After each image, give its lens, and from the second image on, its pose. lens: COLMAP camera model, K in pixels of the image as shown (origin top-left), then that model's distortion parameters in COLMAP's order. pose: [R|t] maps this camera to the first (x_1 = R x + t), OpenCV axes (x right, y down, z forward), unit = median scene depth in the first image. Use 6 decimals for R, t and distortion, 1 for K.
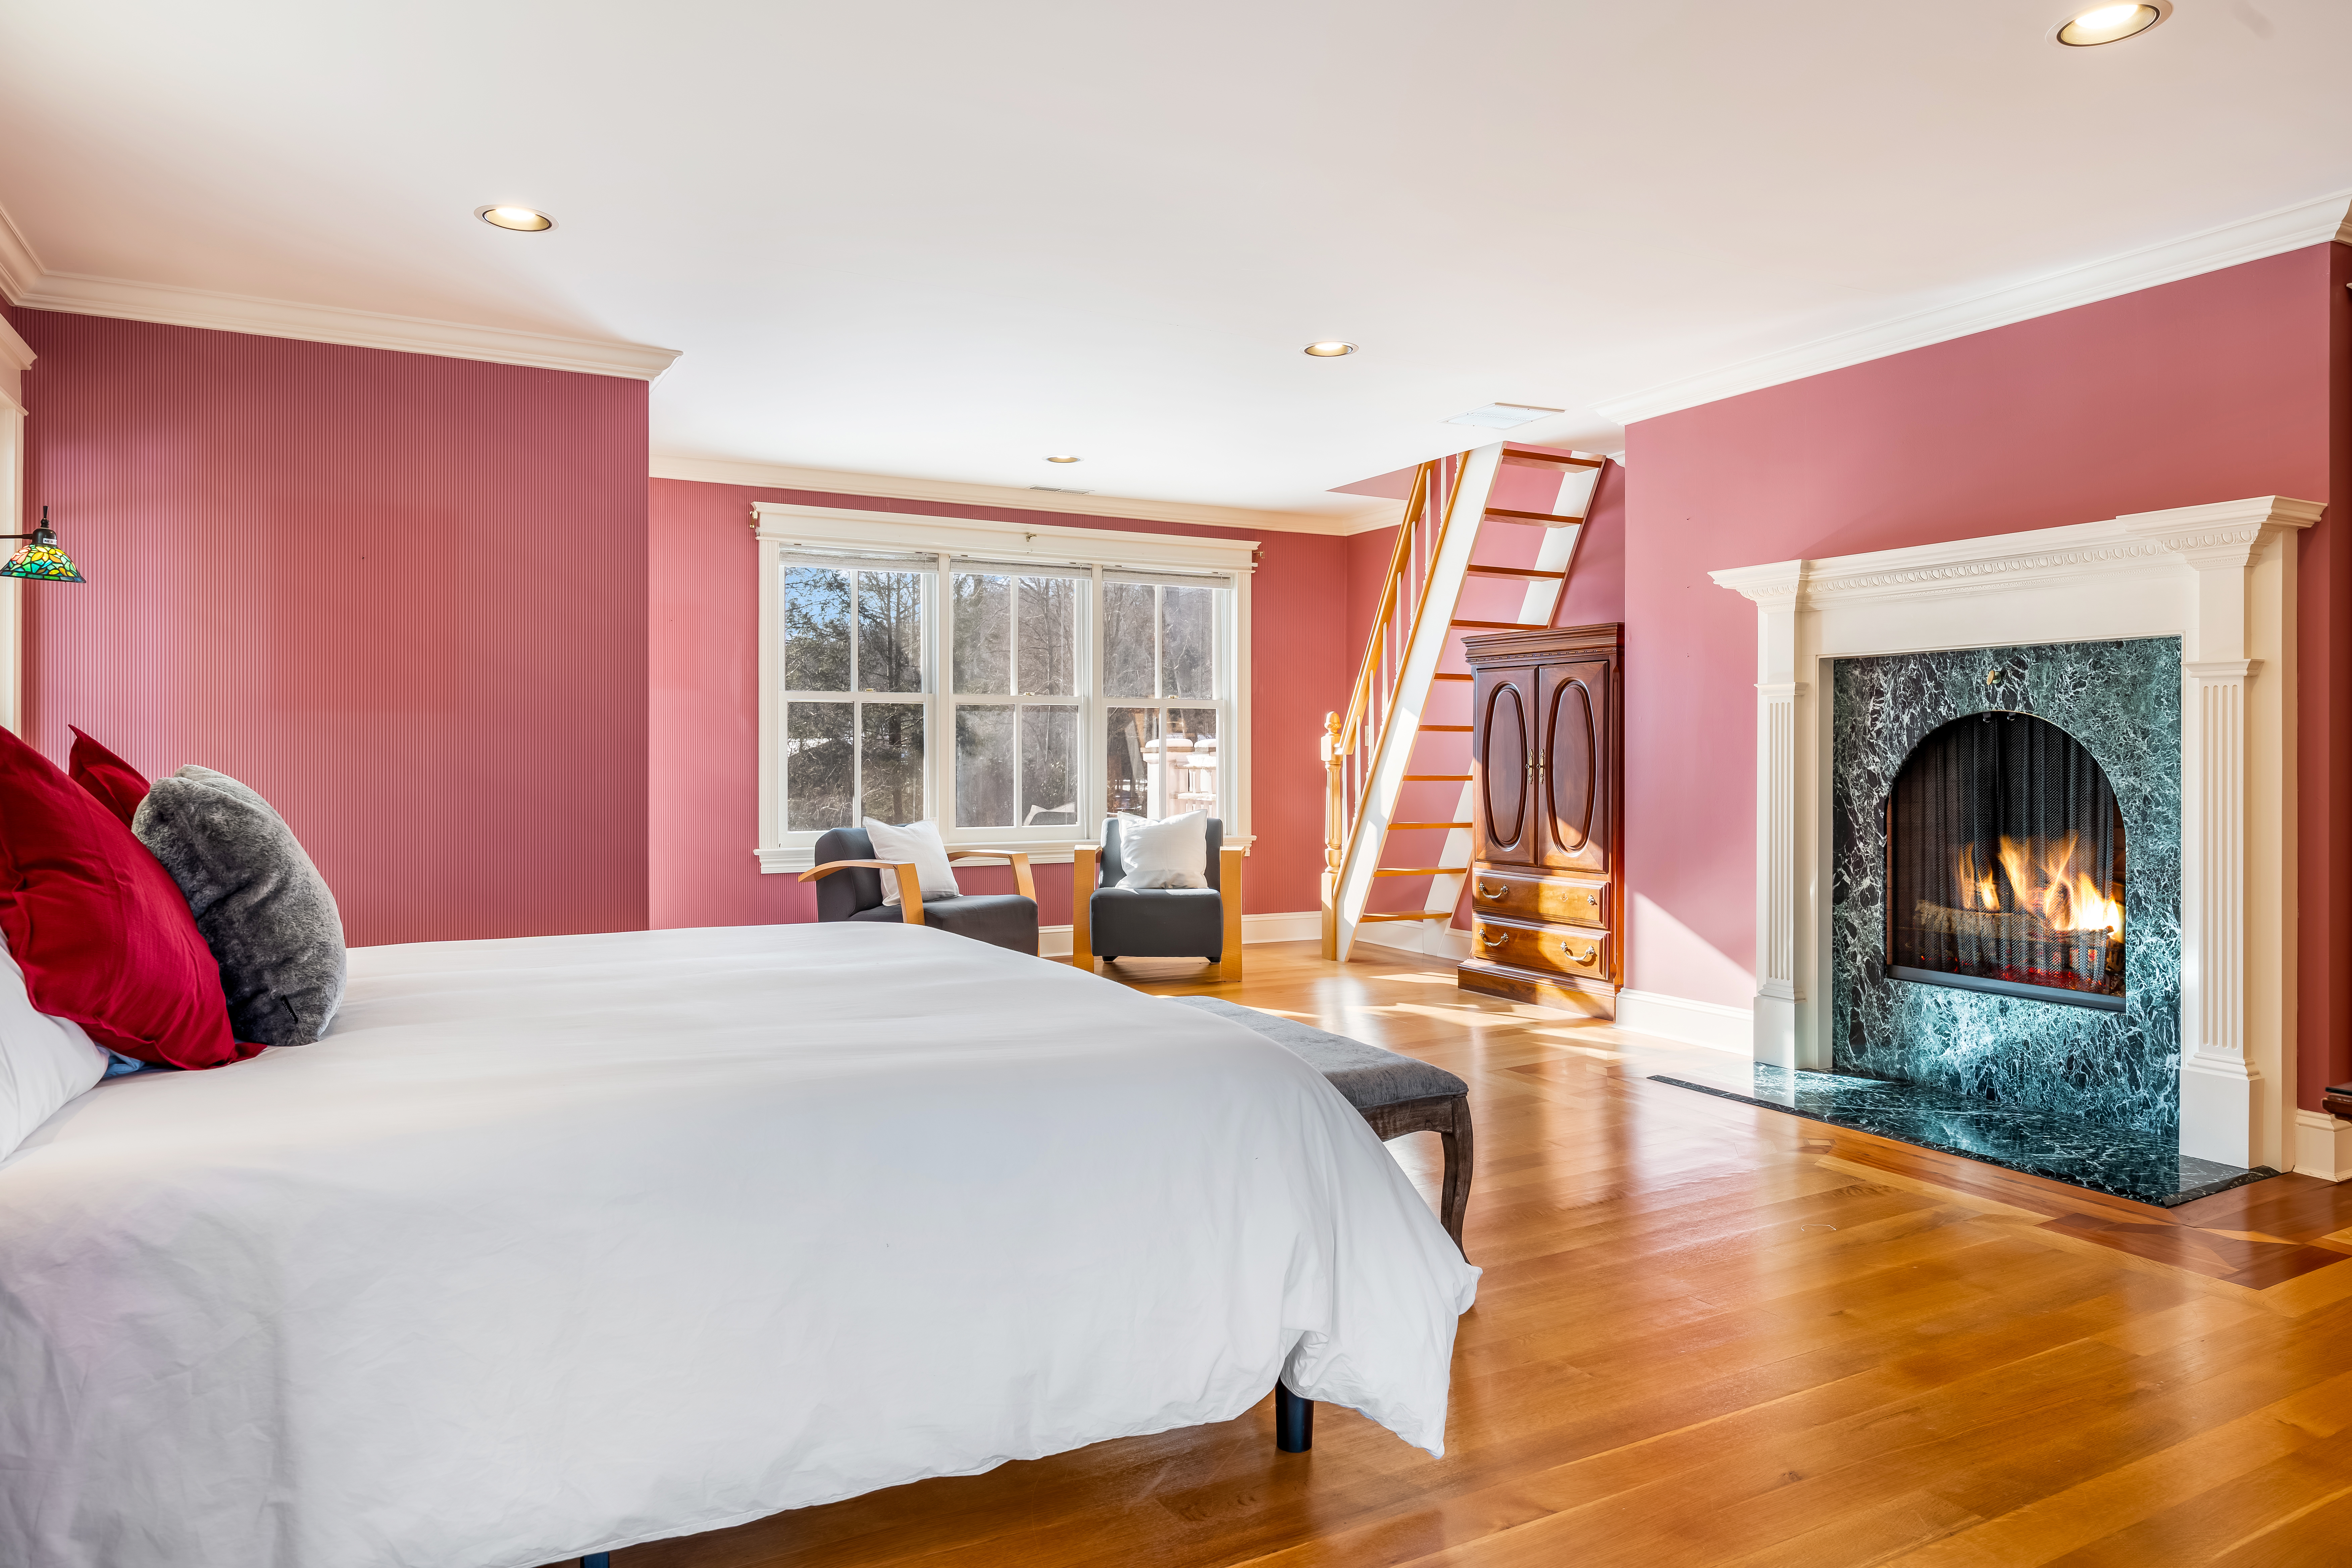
lens RADIAL K [[1481.1, 0, 1180.0], [0, 1481.1, 777.7], [0, 0, 1]] dist [0.000941, 0.000050]
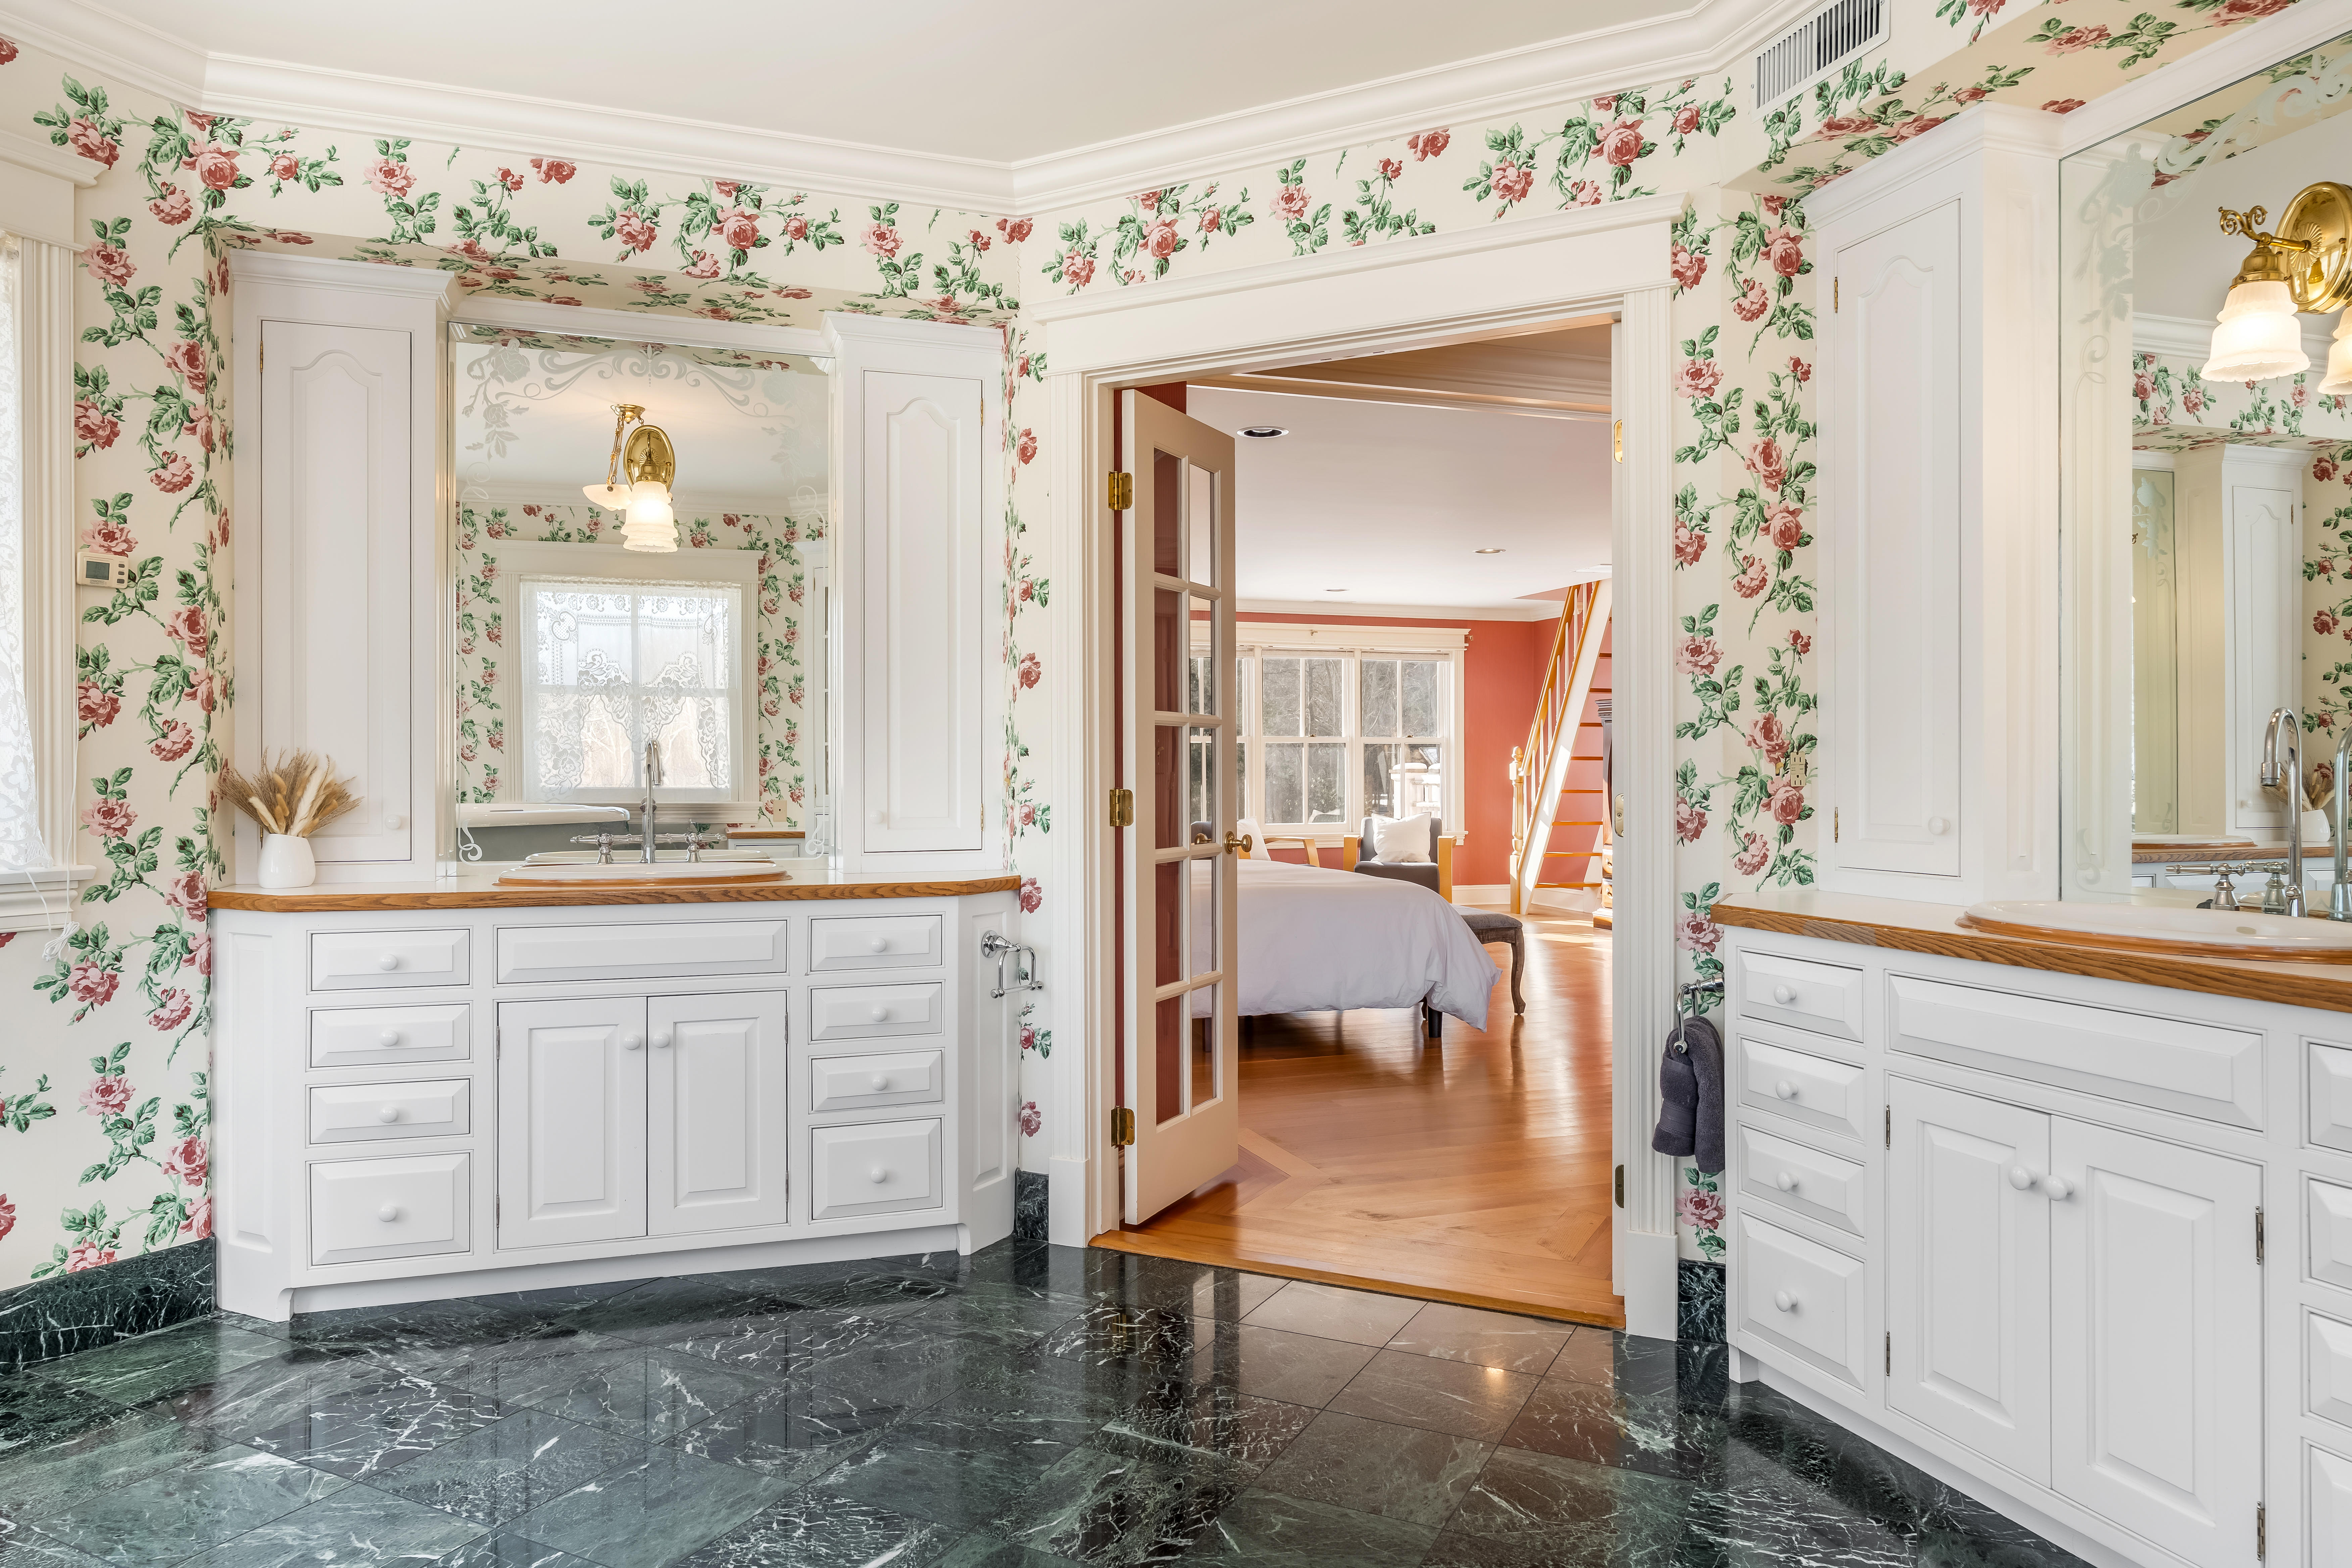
lens RADIAL K [[1480.9, 0, 1176.5], [0, 1480.9, 782.9], [0, 0, 1]] dist [0.000941, 0.000050]
pose [[0.984747, -0.001545, -0.173987, 0.024806], [0.000481, 0.999981, -0.006155, 0.000837], [0.173993, 0.005978, 0.984729, -0.524602]]
